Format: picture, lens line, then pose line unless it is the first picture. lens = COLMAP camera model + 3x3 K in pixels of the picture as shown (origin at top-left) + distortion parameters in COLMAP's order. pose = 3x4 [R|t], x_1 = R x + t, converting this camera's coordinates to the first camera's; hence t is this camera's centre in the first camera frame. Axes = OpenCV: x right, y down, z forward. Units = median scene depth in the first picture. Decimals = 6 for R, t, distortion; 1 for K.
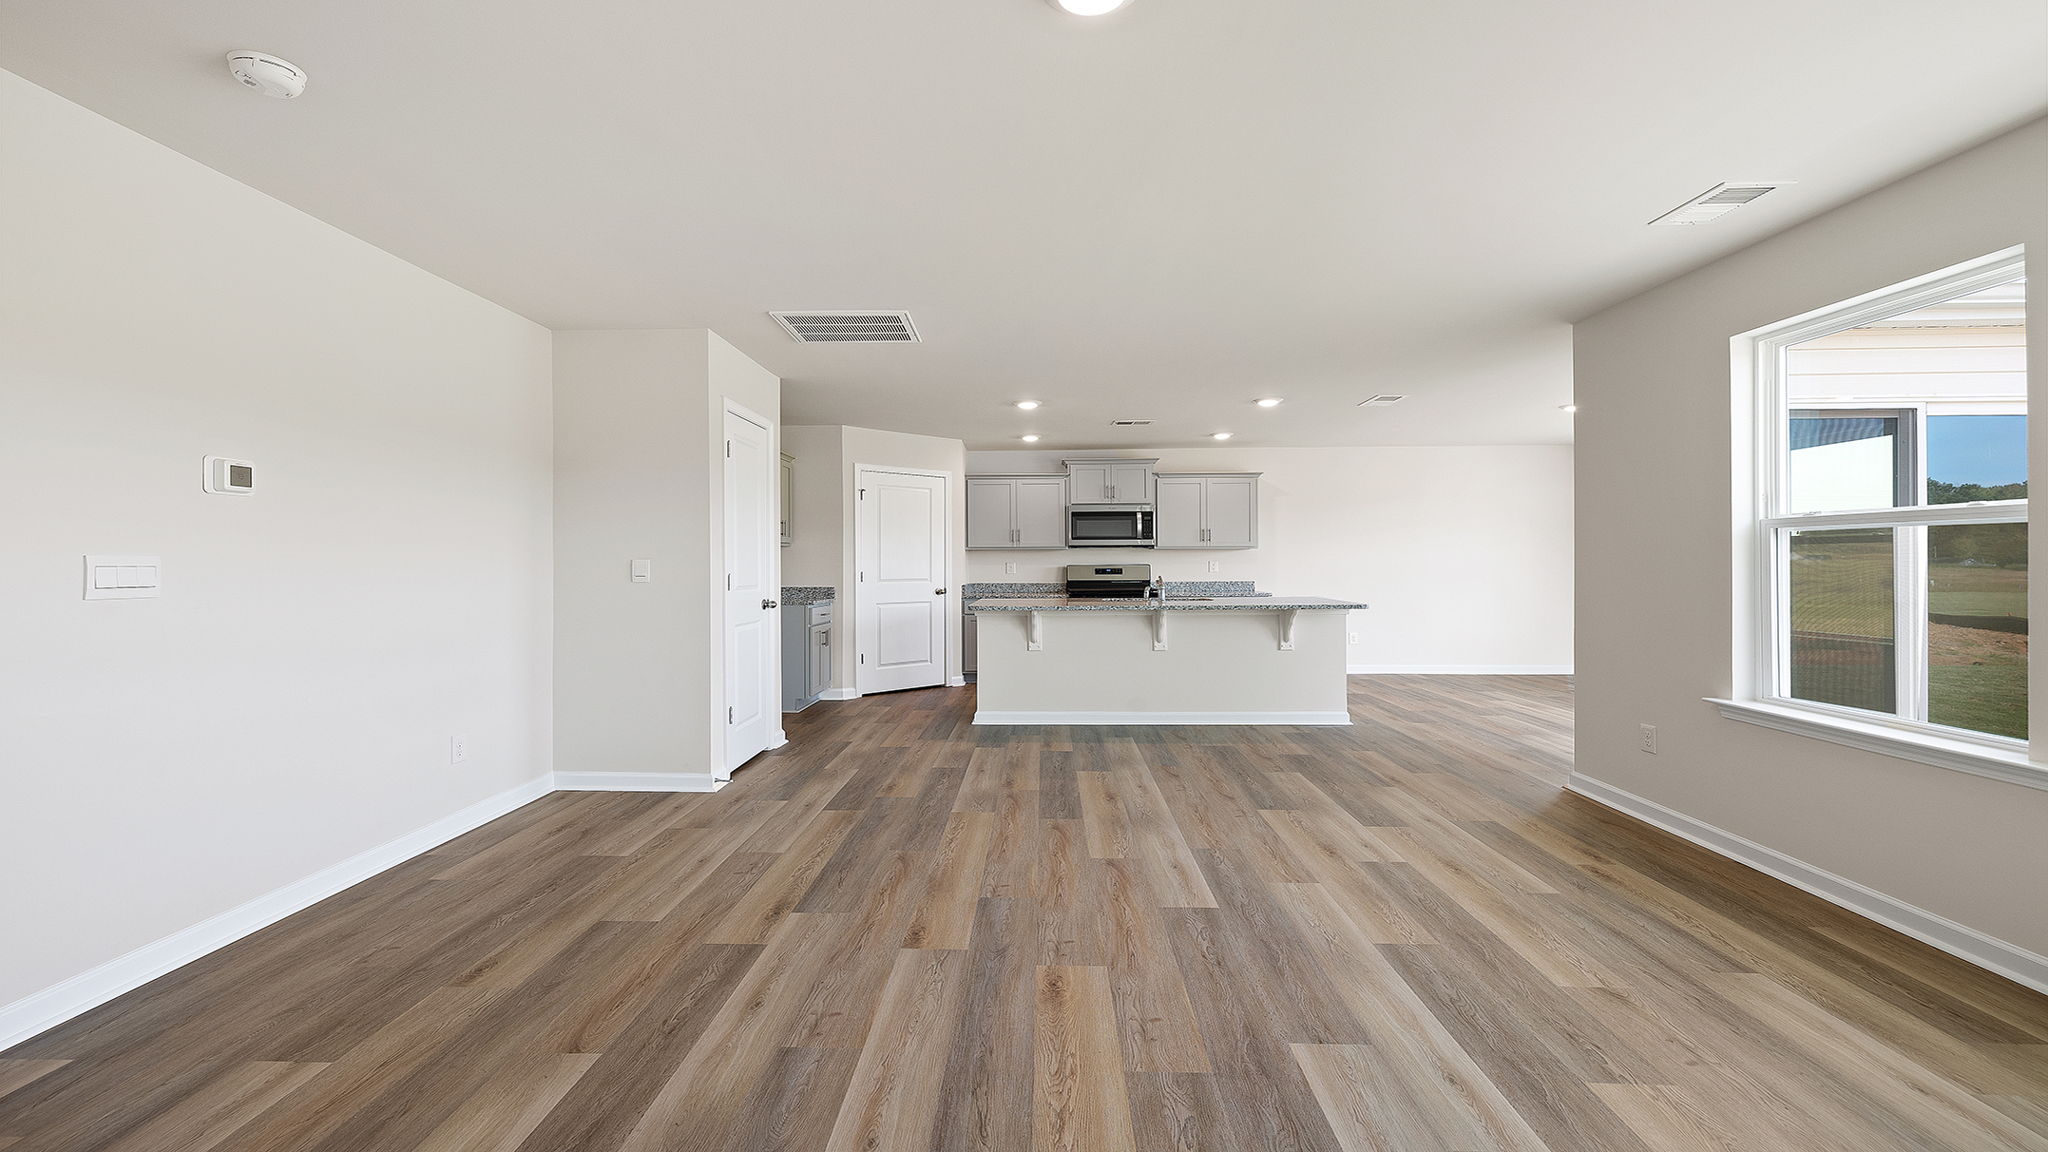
lens RADIAL K [[864.2, 0, 1011.9], [0, 864.2, 562.8], [0, 0, 1]] dist [0.002951, -0.000569]
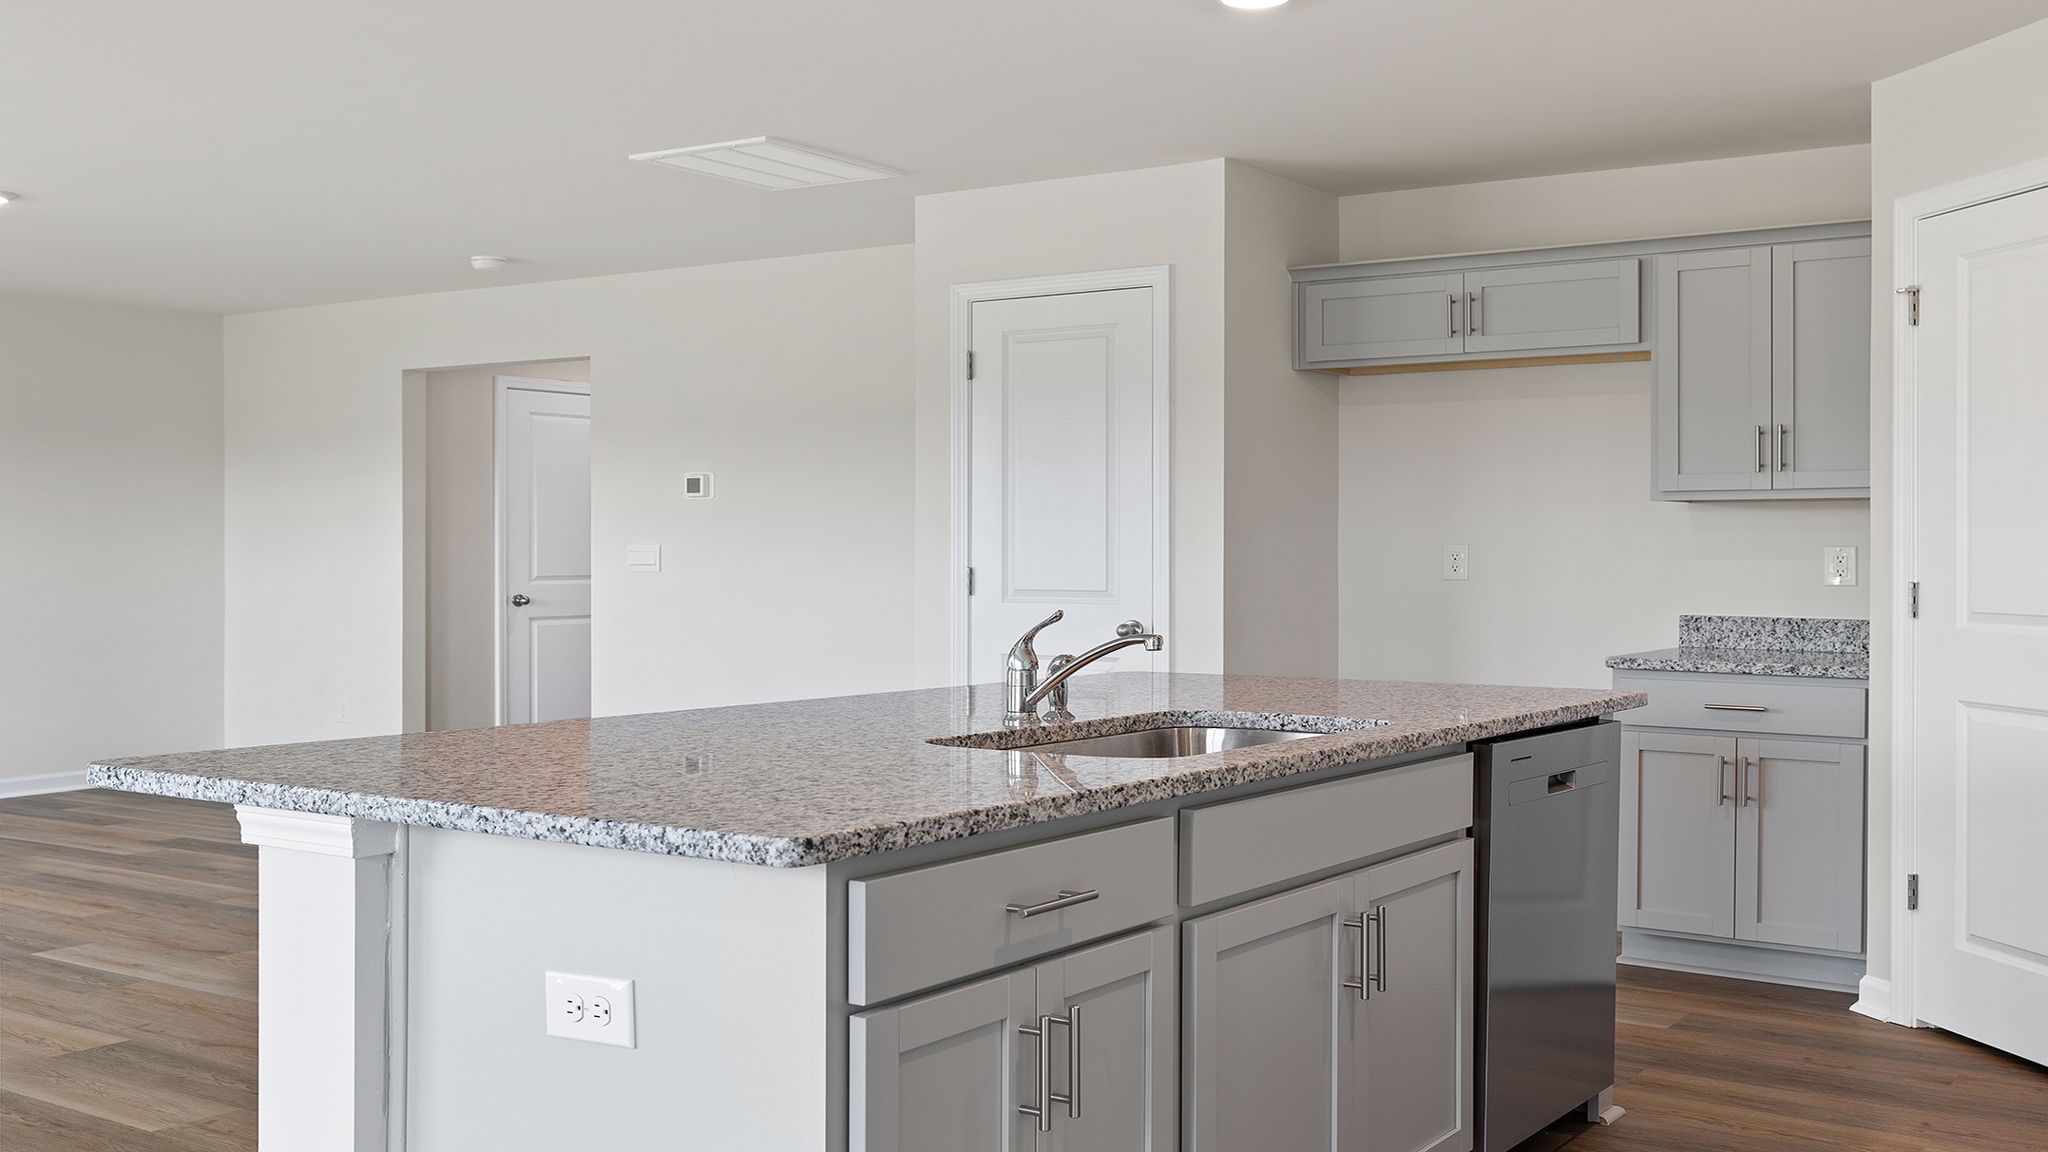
lens RADIAL K [[2001.7, 0, 1016.0], [0, 2001.7, 591.1], [0, 0, 1]] dist [-0.000567, 0.000000]
pose [[-0.534365, 0.020547, -0.845004, 1.138688], [0.001873, 0.999731, 0.023125, -0.004698], [0.845252, 0.010774, -0.534259, 2.366837]]
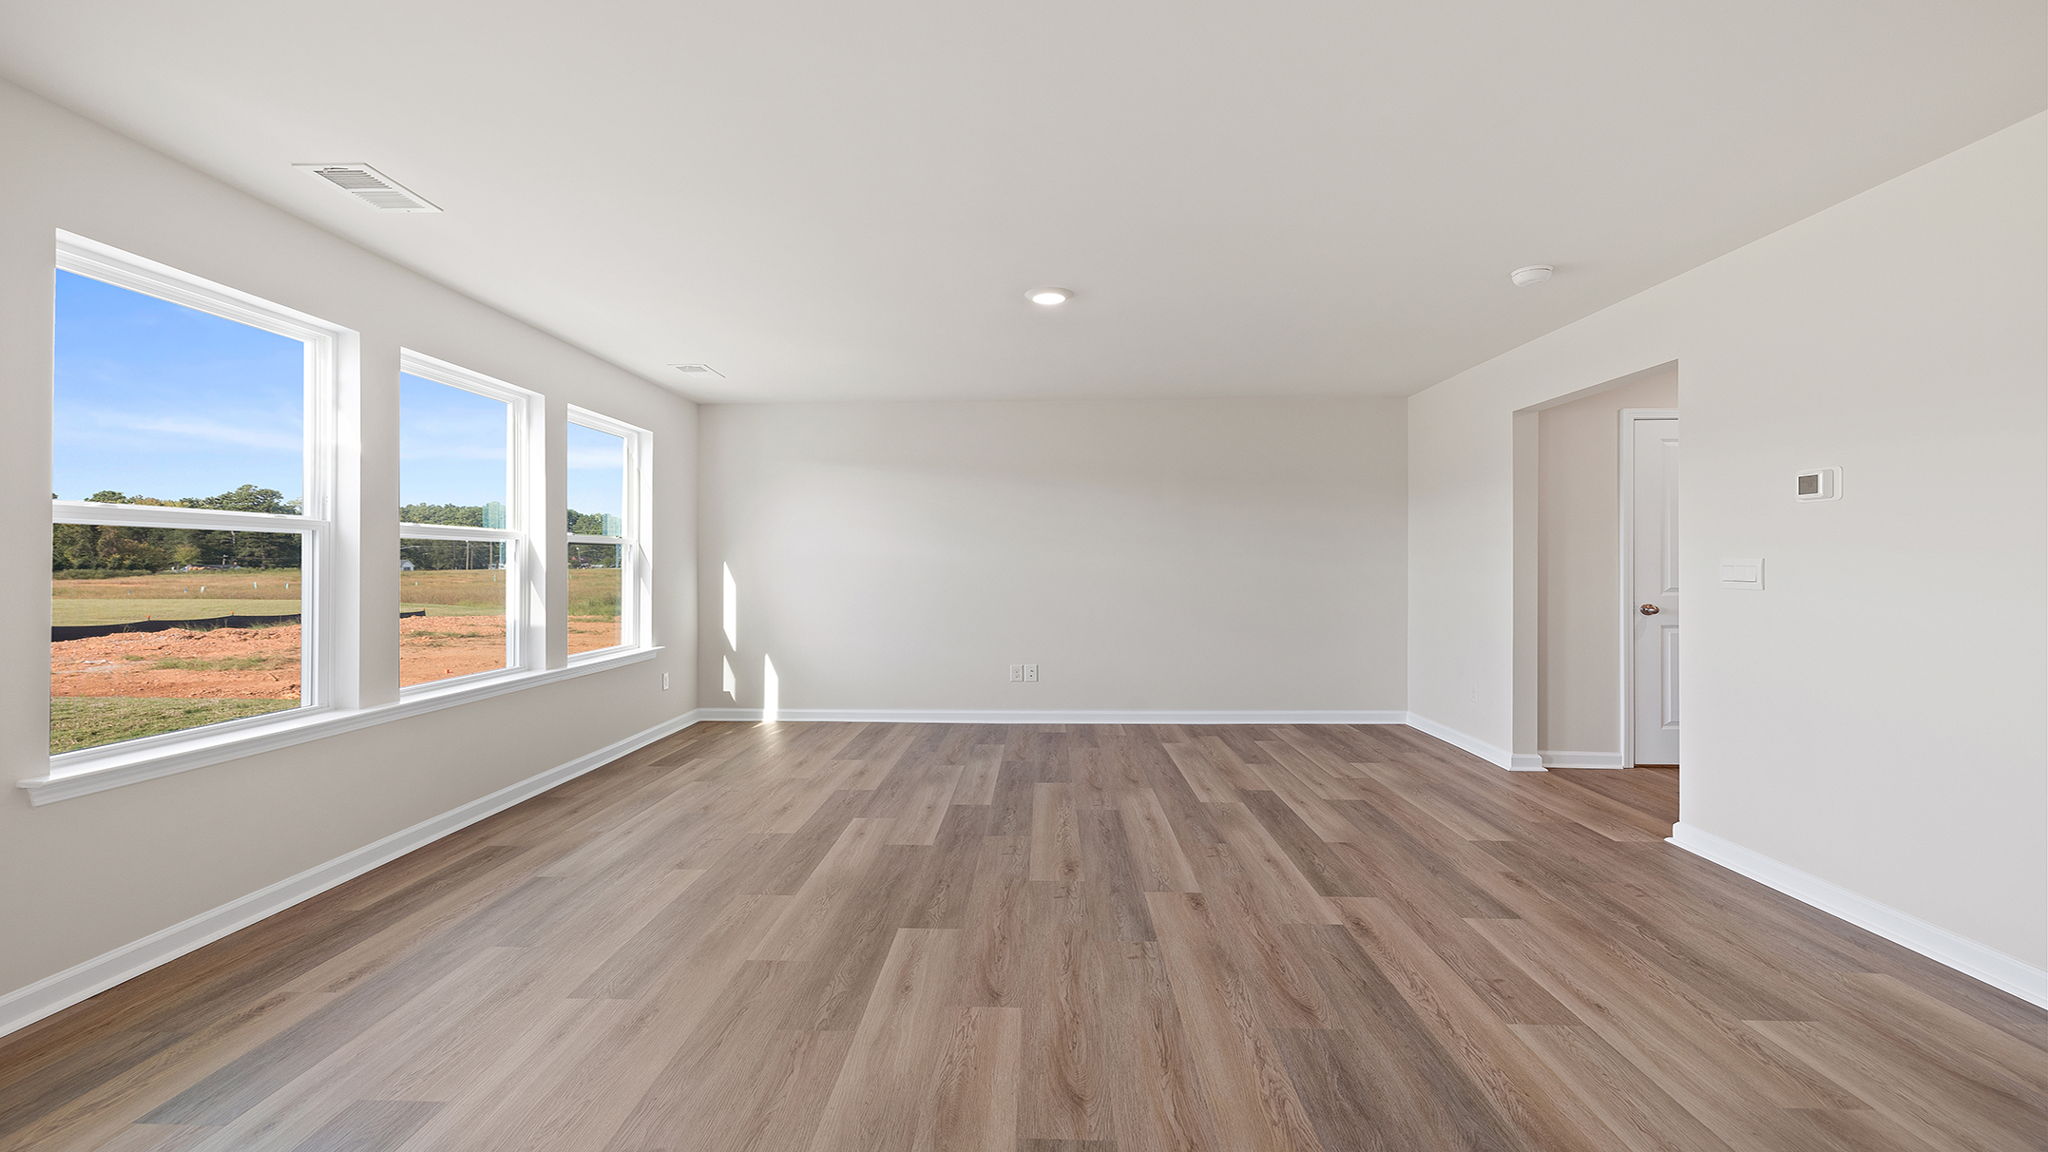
lens RADIAL K [[864.2, 0, 1014.3], [0, 864.2, 563.1], [0, 0, 1]] dist [0.002951, -0.000569]
pose [[-0.999998, 0.001795, 0.000350, 0.091887], [0.001794, 0.999998, -0.001132, -0.000779], [-0.000352, -0.001131, -0.999999, 1.601760]]
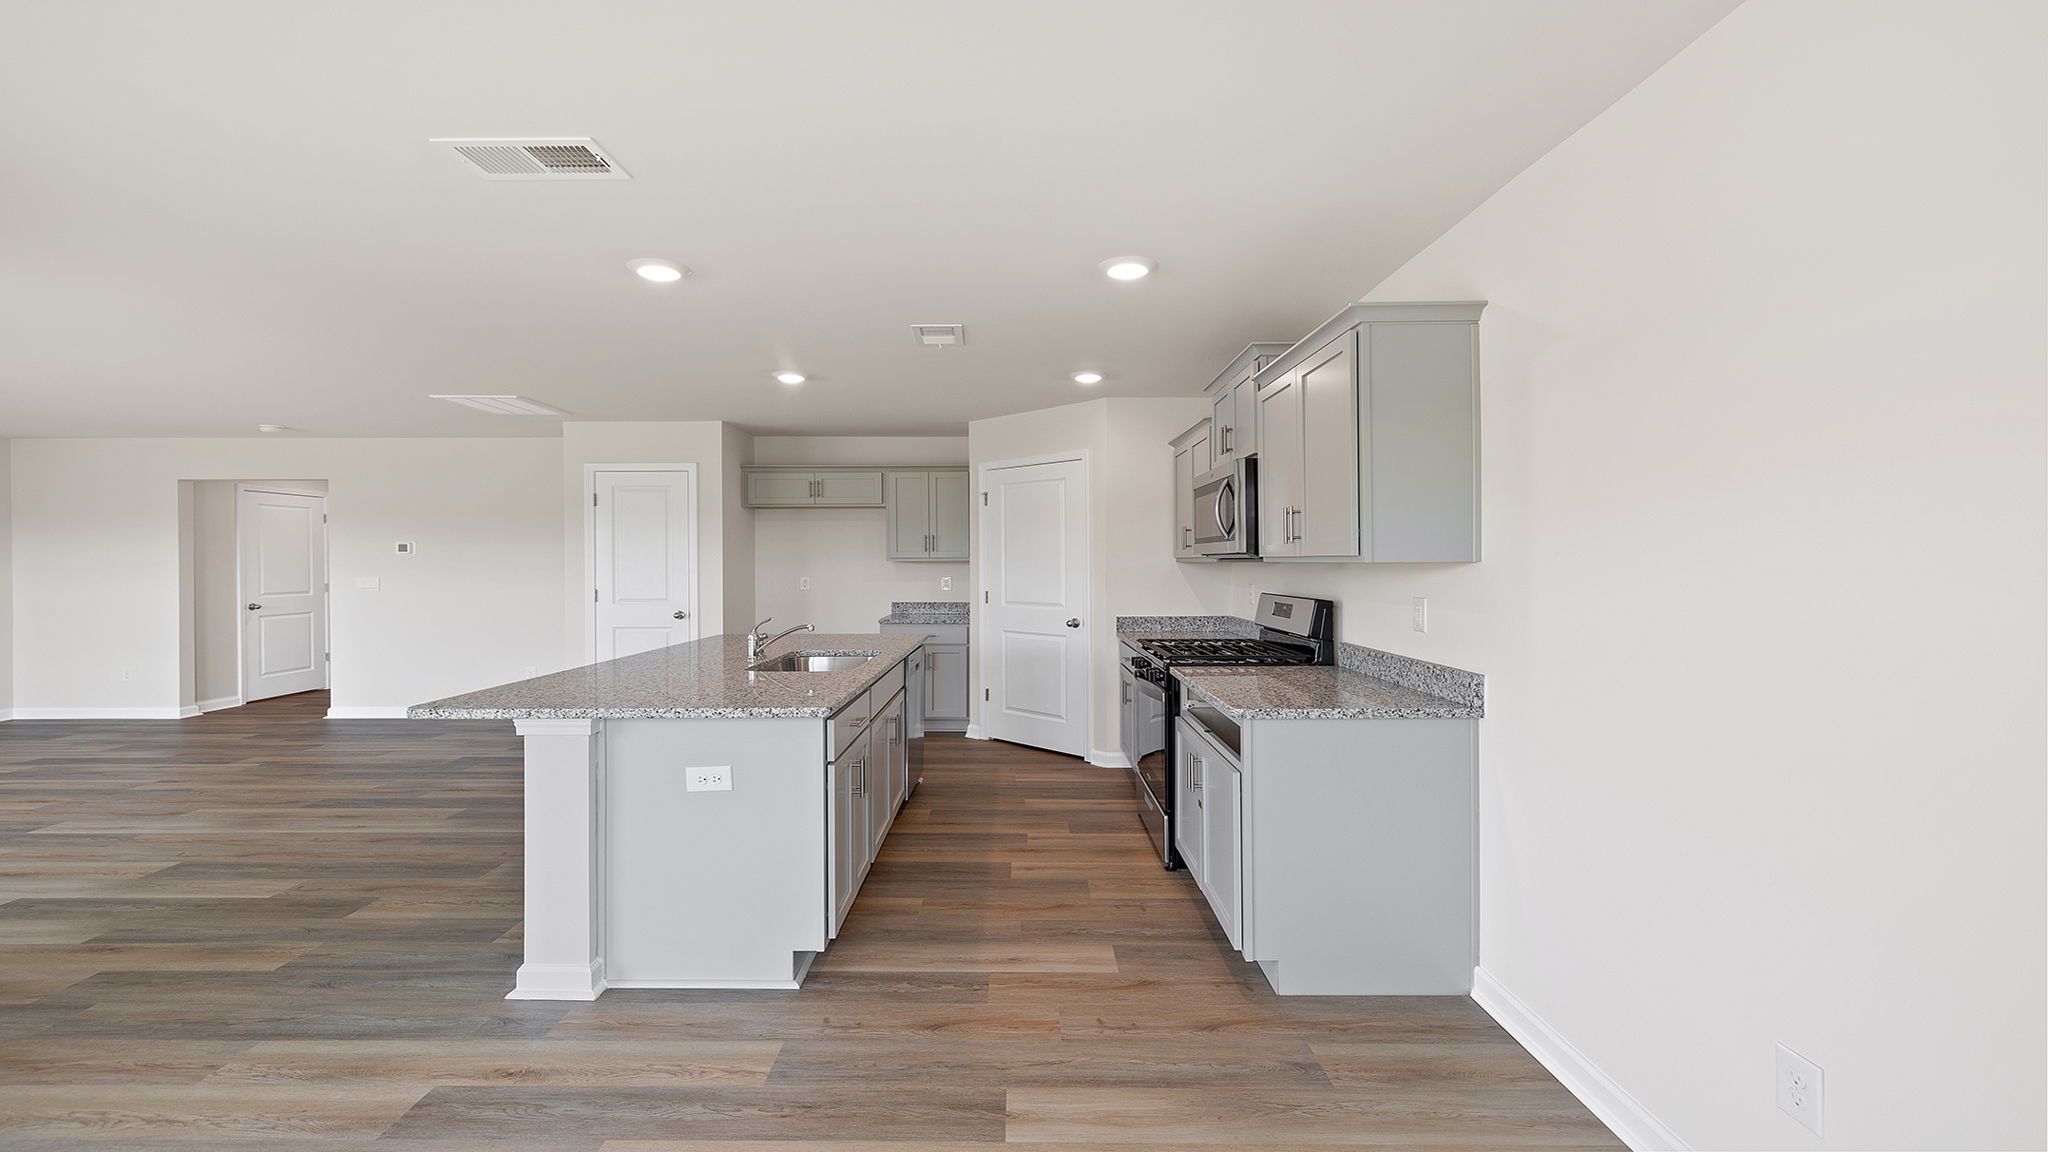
lens RADIAL K [[864.2, 0, 1014.8], [0, 864.2, 582.0], [0, 0, 1]] dist [0.002951, -0.000569]
pose [[0.033303, 0.028503, -0.999039, 1.429550], [0.004320, 0.999580, 0.028663, -0.048146], [0.999436, -0.005271, 0.033166, 2.149417]]
